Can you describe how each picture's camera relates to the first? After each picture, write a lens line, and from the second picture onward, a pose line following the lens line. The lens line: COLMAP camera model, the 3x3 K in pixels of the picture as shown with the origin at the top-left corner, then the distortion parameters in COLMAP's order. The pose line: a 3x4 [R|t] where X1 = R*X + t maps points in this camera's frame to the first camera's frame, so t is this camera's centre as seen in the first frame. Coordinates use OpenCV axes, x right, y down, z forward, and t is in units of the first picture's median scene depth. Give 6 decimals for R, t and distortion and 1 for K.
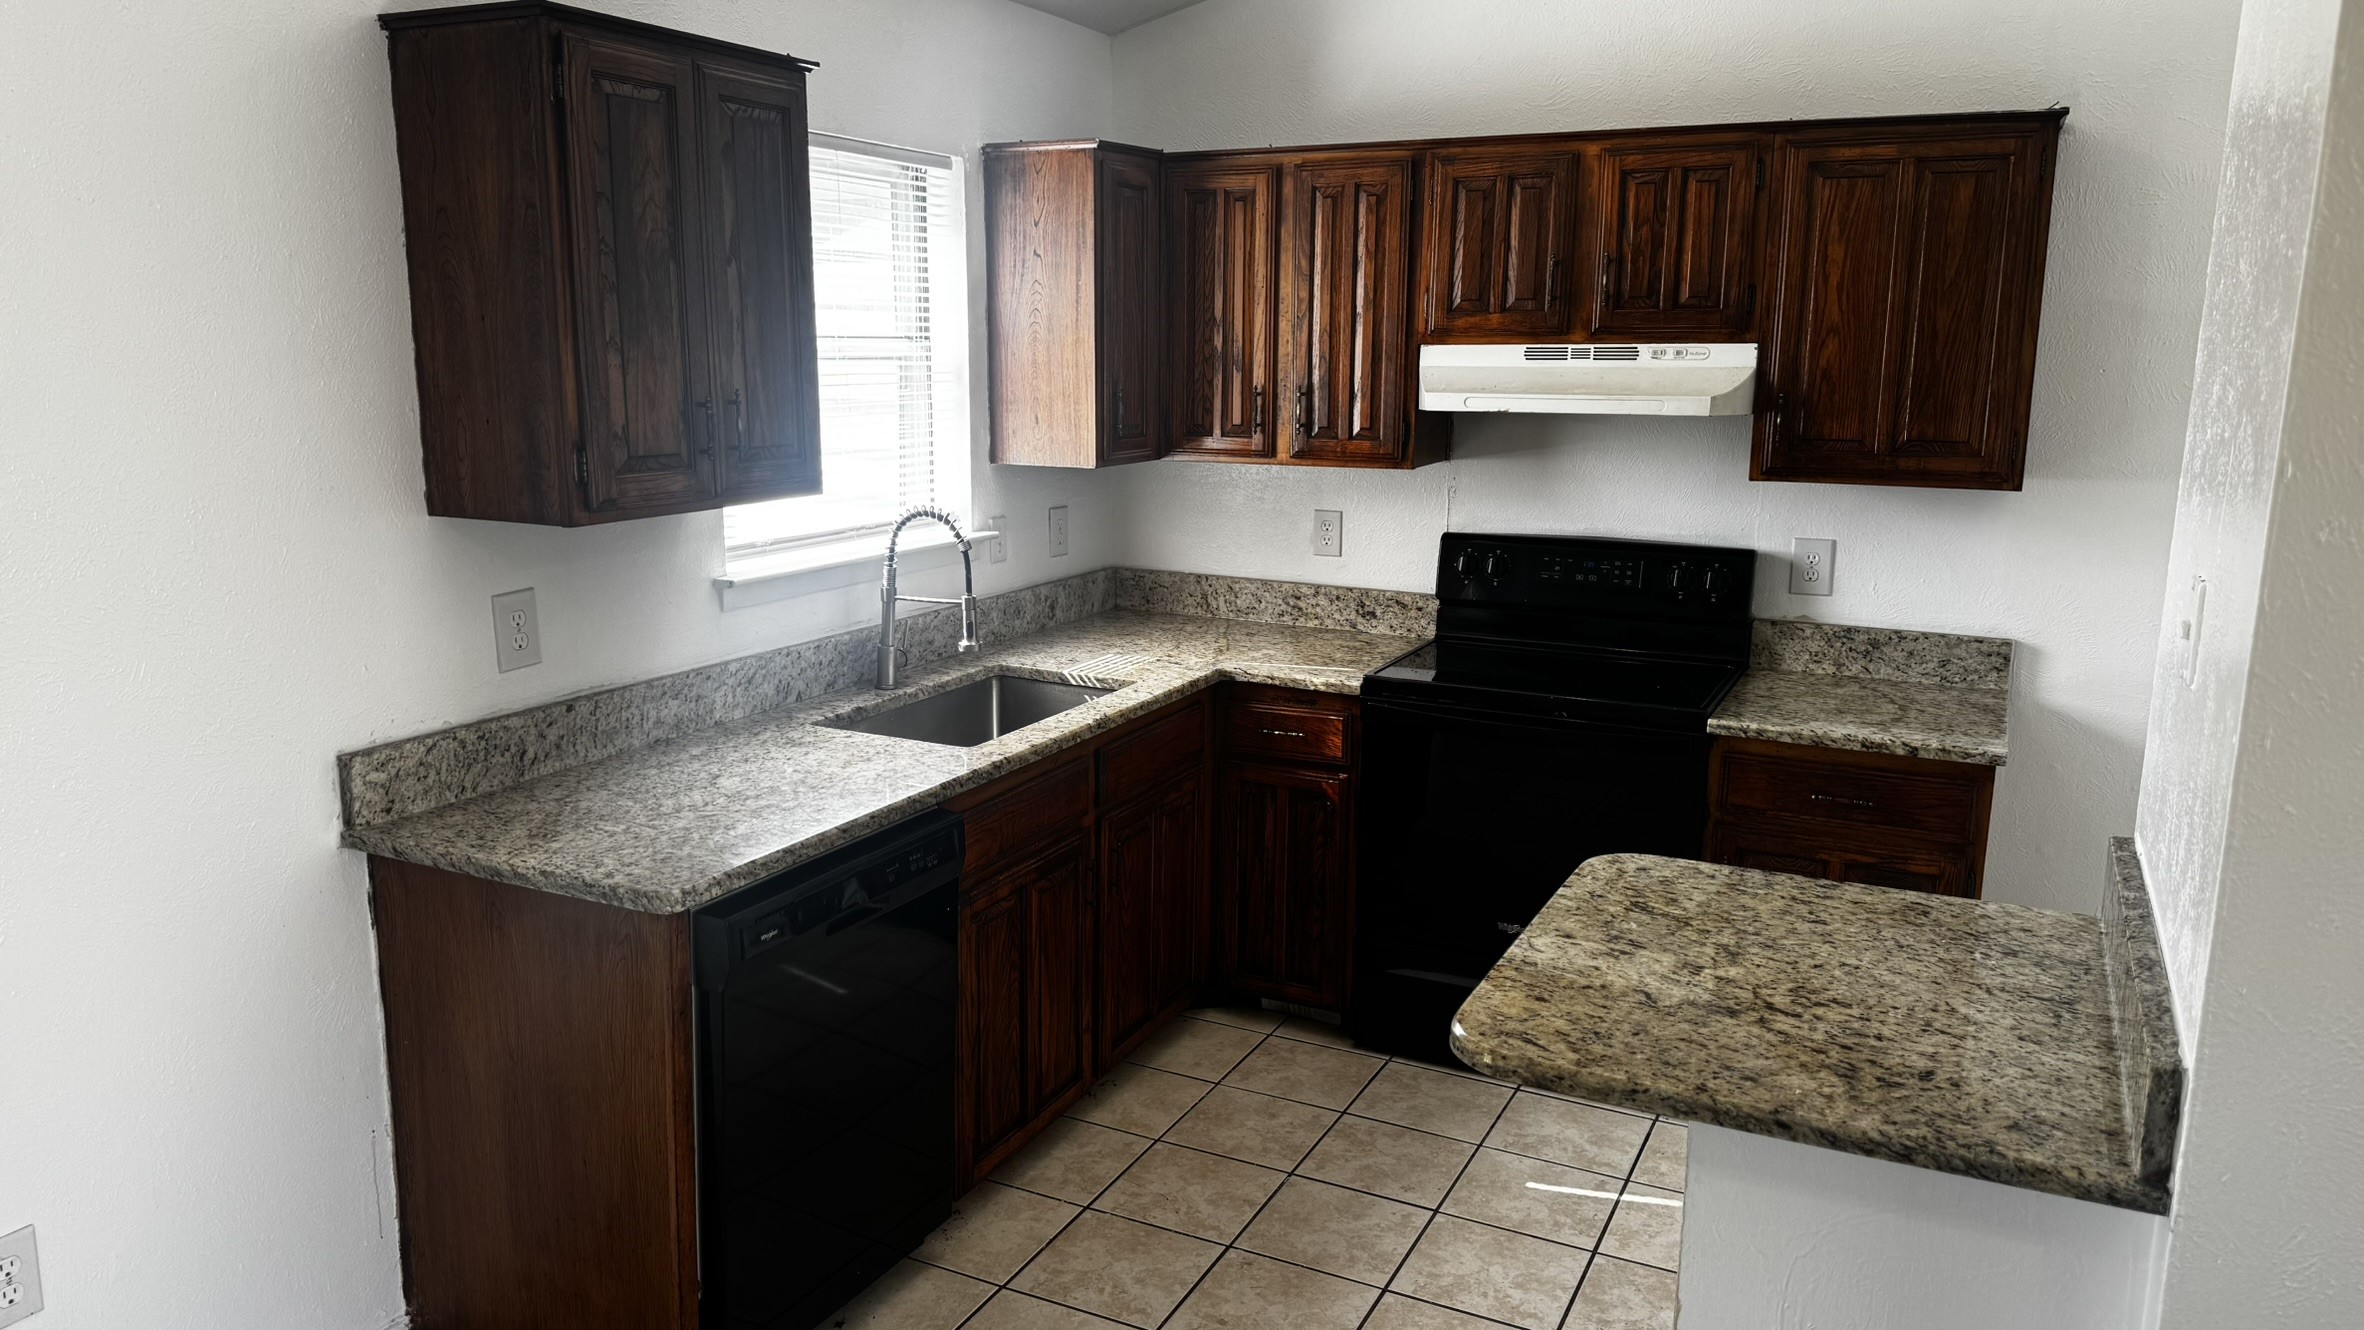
lens RADIAL K [[1651.4, 0, 1180.5], [0, 1651.4, 665.8], [0, 0, 1]] dist [0.163467, -0.286758]
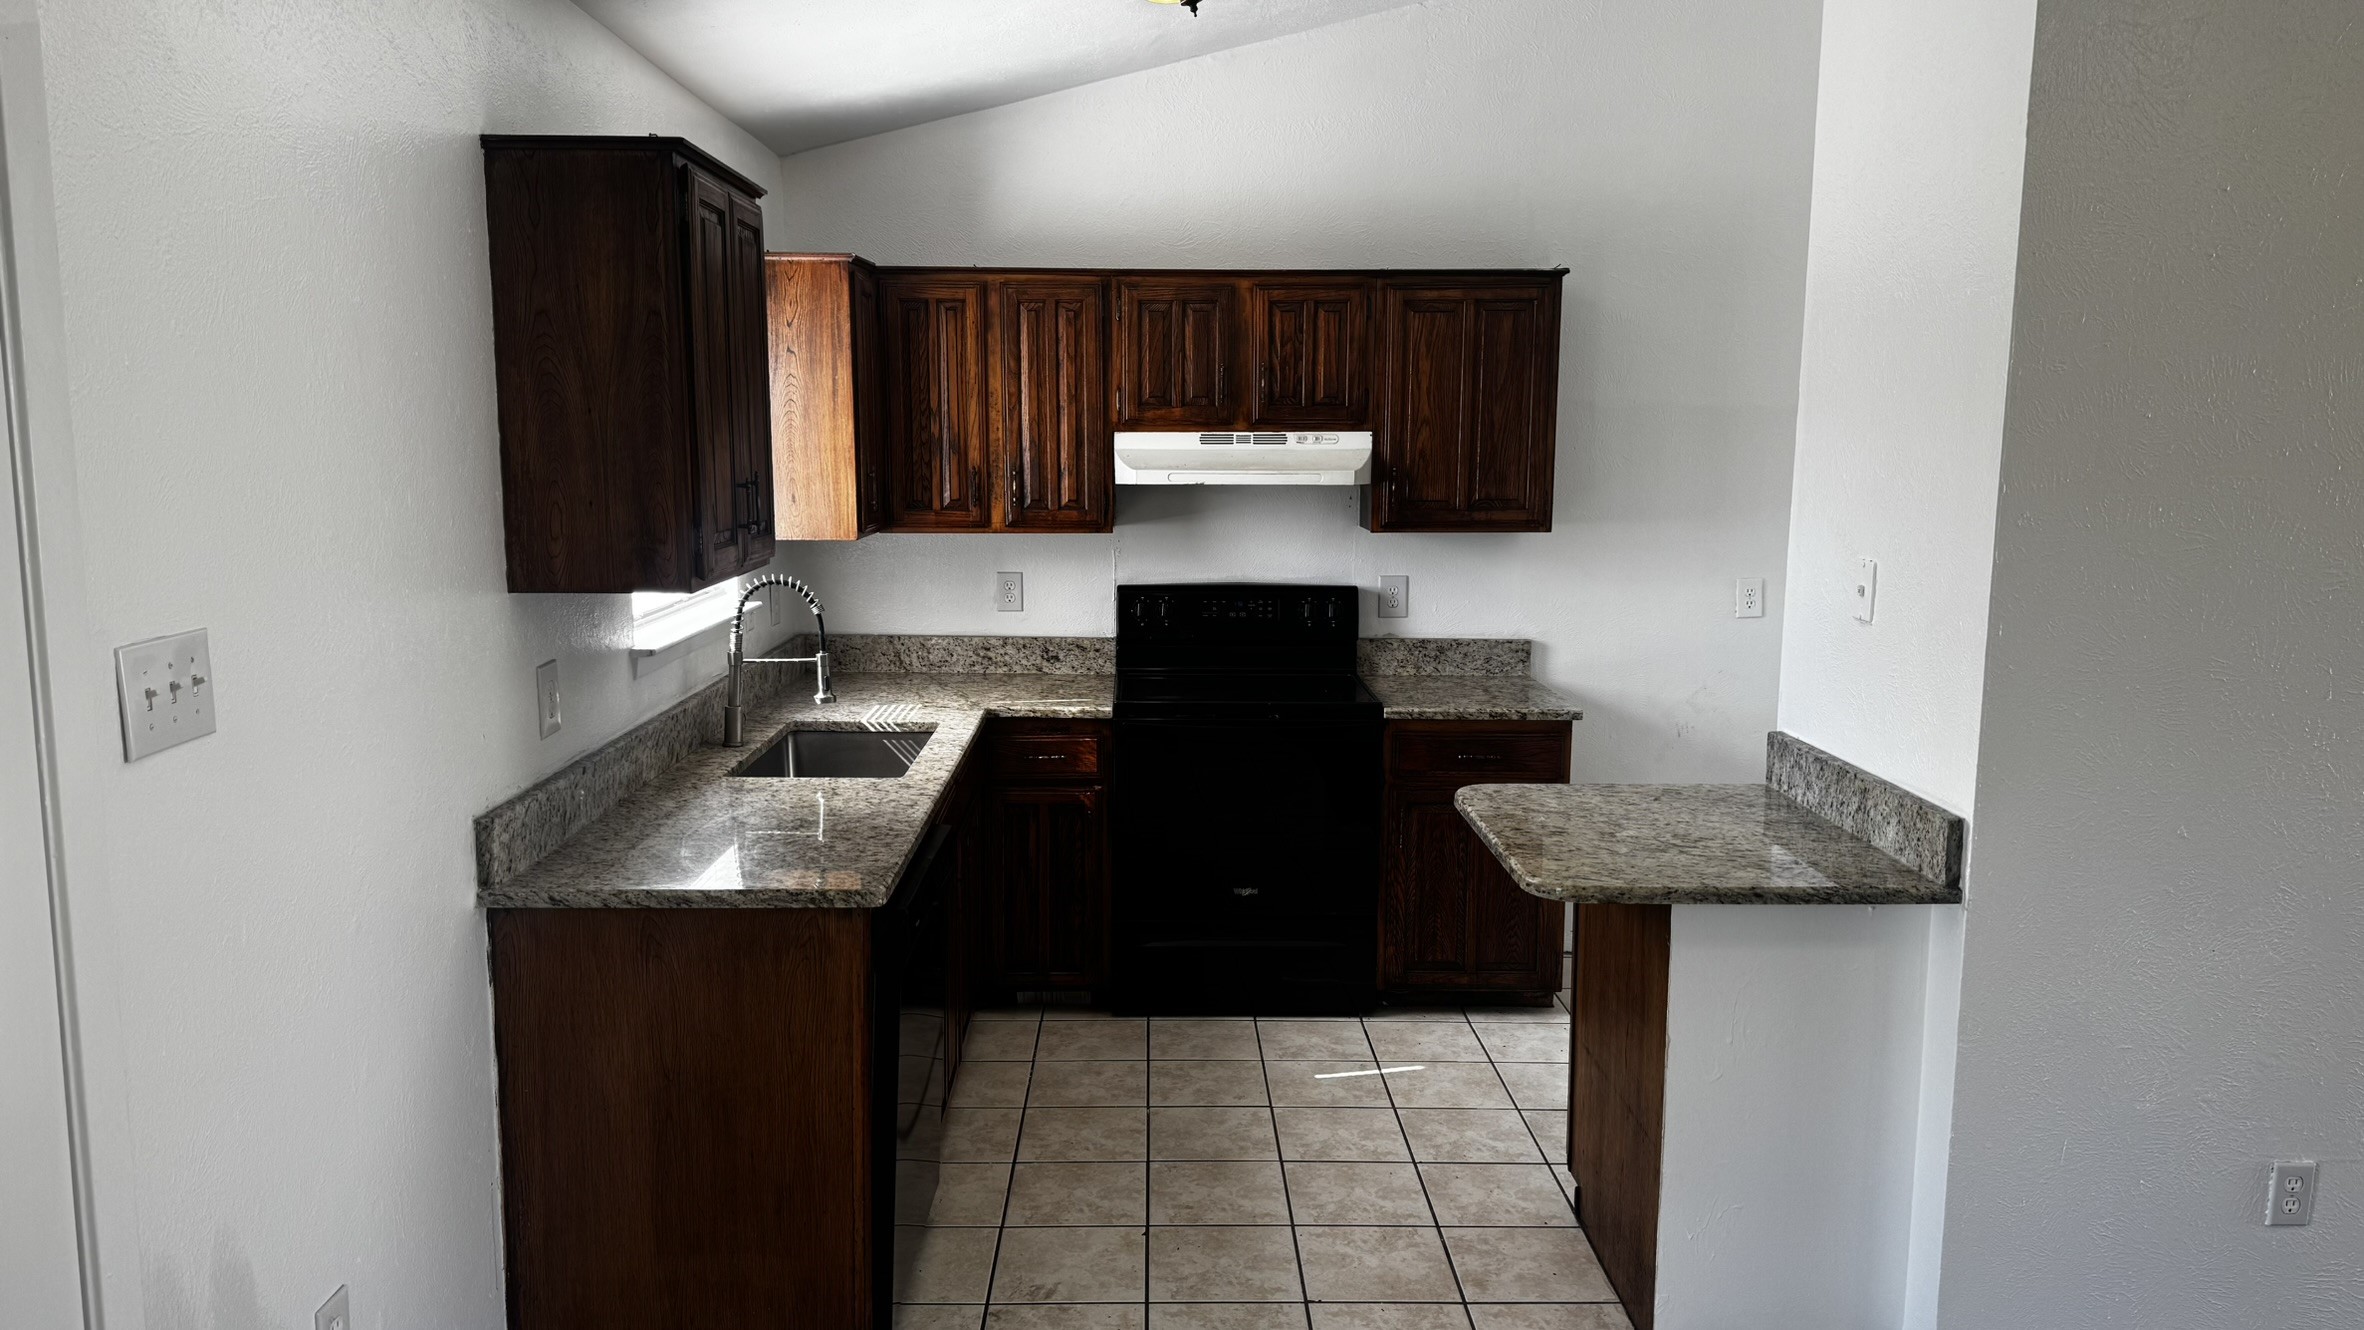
lens RADIAL K [[1651.4, 0, 1180.5], [0, 1651.4, 665.8], [0, 0, 1]] dist [0.163467, -0.286758]
pose [[0.887014, -0.069476, 0.456486, -0.395444], [0.093322, 0.995188, -0.029871, 0.020399], [-0.452214, 0.069096, 0.889229, -0.098998]]
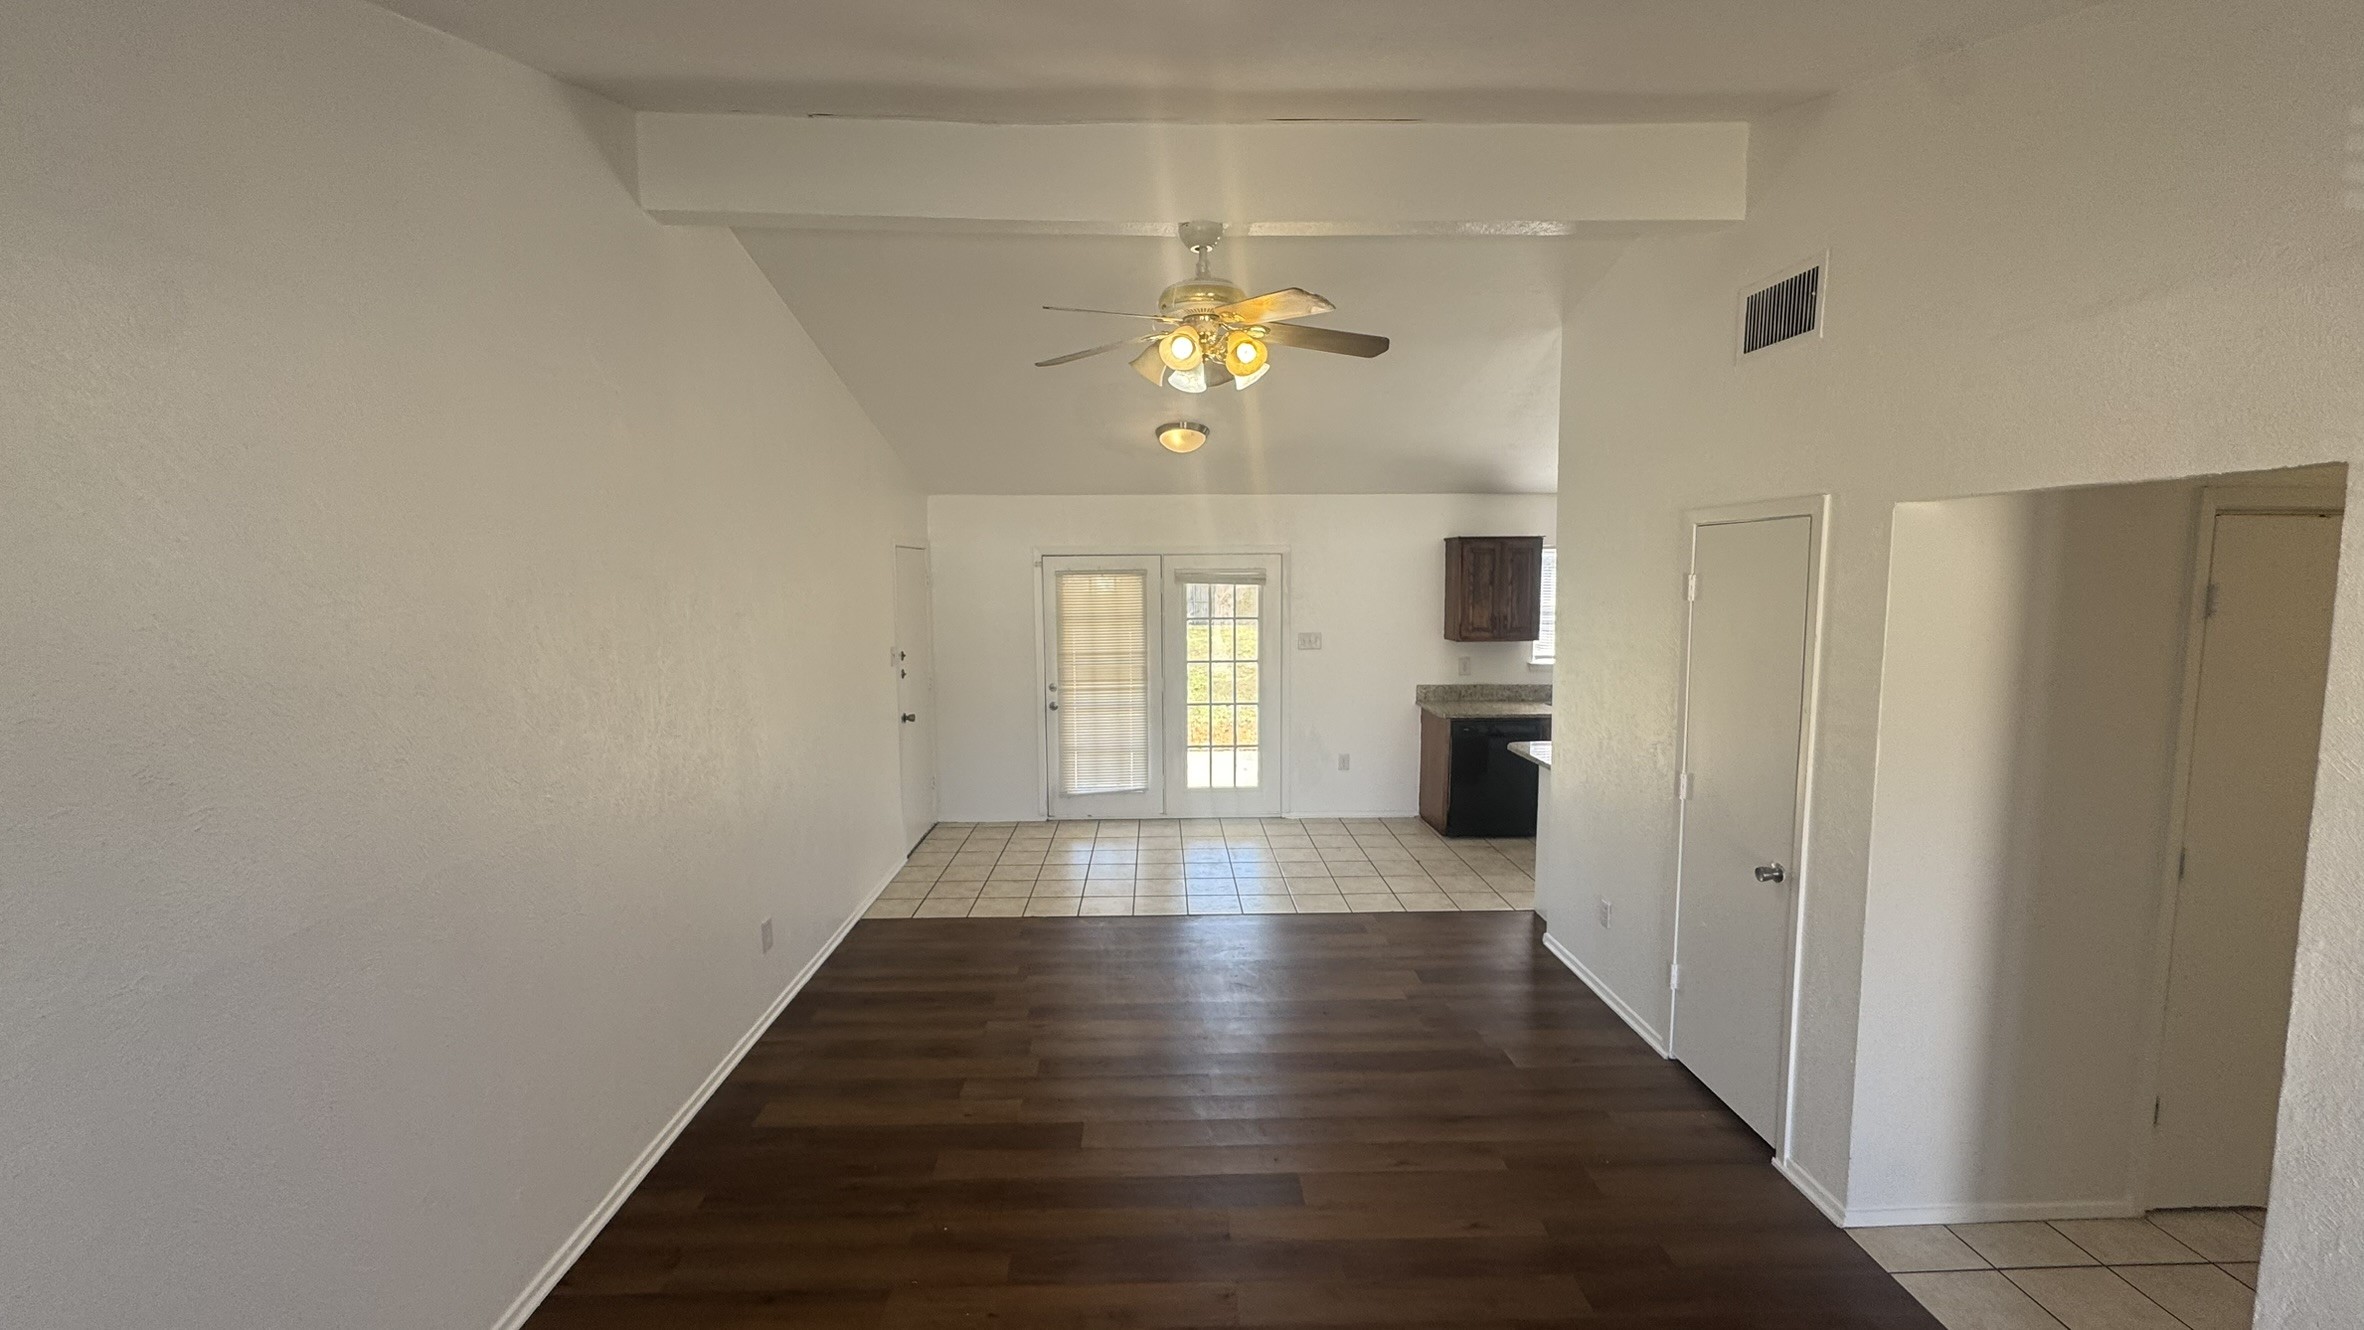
lens RADIAL K [[947.2, 0, 1178.0], [0, 947.2, 660.0], [0, 0, 1]] dist [0.000009, -0.016393]
pose [[0.461804, 0.072346, -0.884027, 1.104489], [-0.167073, 0.985922, -0.006592, 0.078532], [0.871105, 0.150742, 0.467390, -0.624289]]
